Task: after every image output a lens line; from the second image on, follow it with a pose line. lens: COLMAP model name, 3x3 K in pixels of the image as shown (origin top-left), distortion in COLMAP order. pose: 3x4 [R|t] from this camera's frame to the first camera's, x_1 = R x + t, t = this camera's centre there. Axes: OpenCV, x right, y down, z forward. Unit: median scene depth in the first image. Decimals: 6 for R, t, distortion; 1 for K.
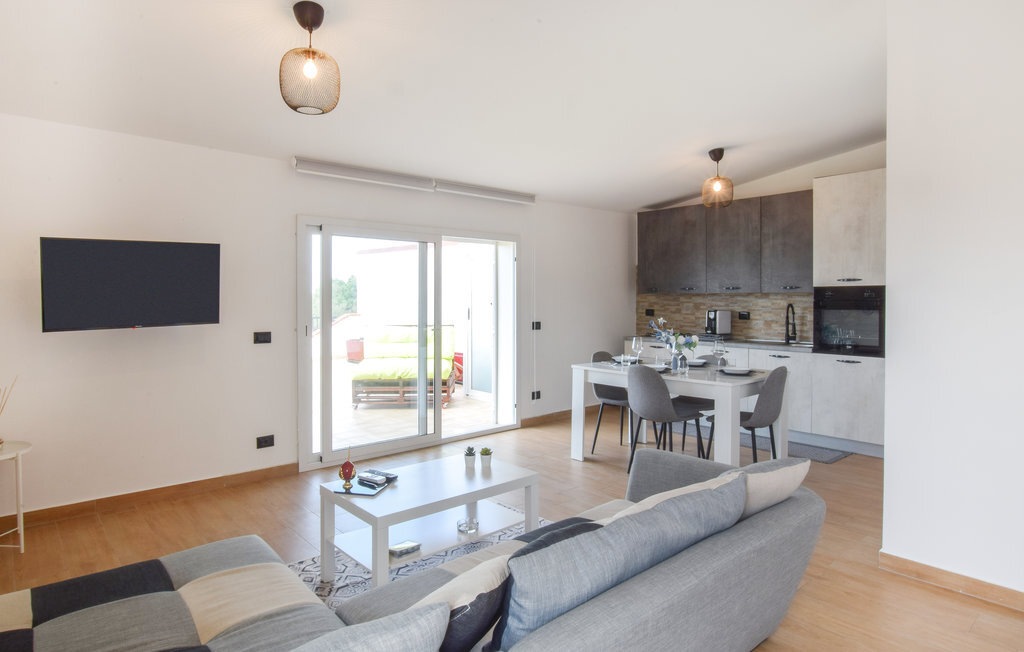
lens RADIAL K [[600.5, 0, 514.8], [0, 600.5, 303.5], [0, 0, 1]] dist [-0.001657, -0.000165]
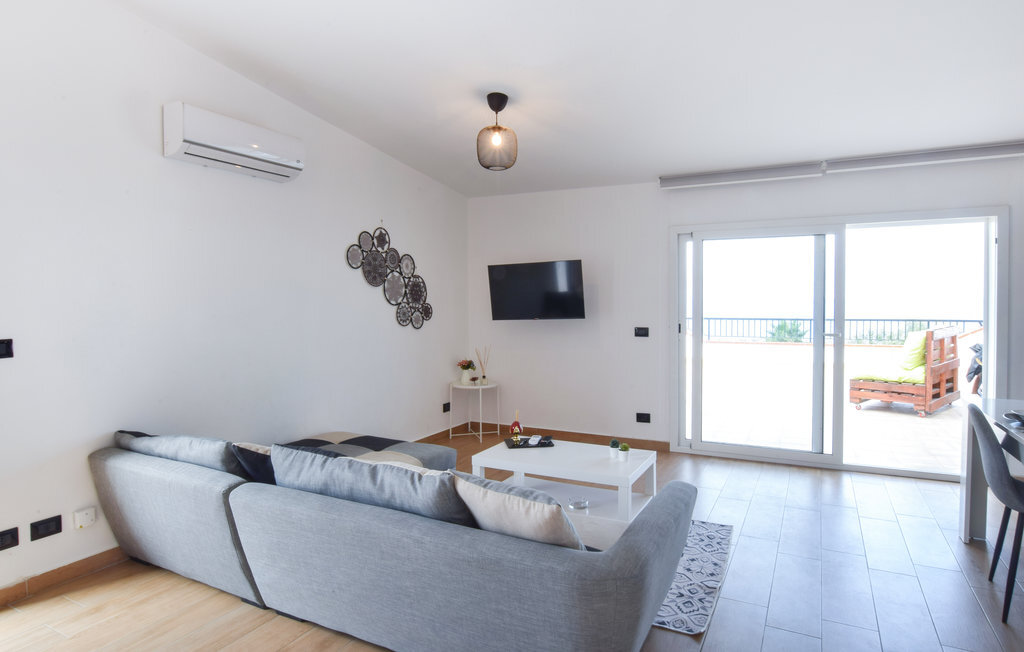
lens RADIAL K [[590.2, 0, 512.0], [0, 590.2, 326.0], [0, 0, 1]] dist [-0.002708, -0.000789]
pose [[0.351929, 0.034874, -0.935377, 0.570560], [-0.004084, 0.999353, 0.035723, 0.002500], [0.936018, -0.008751, 0.351844, 0.314514]]
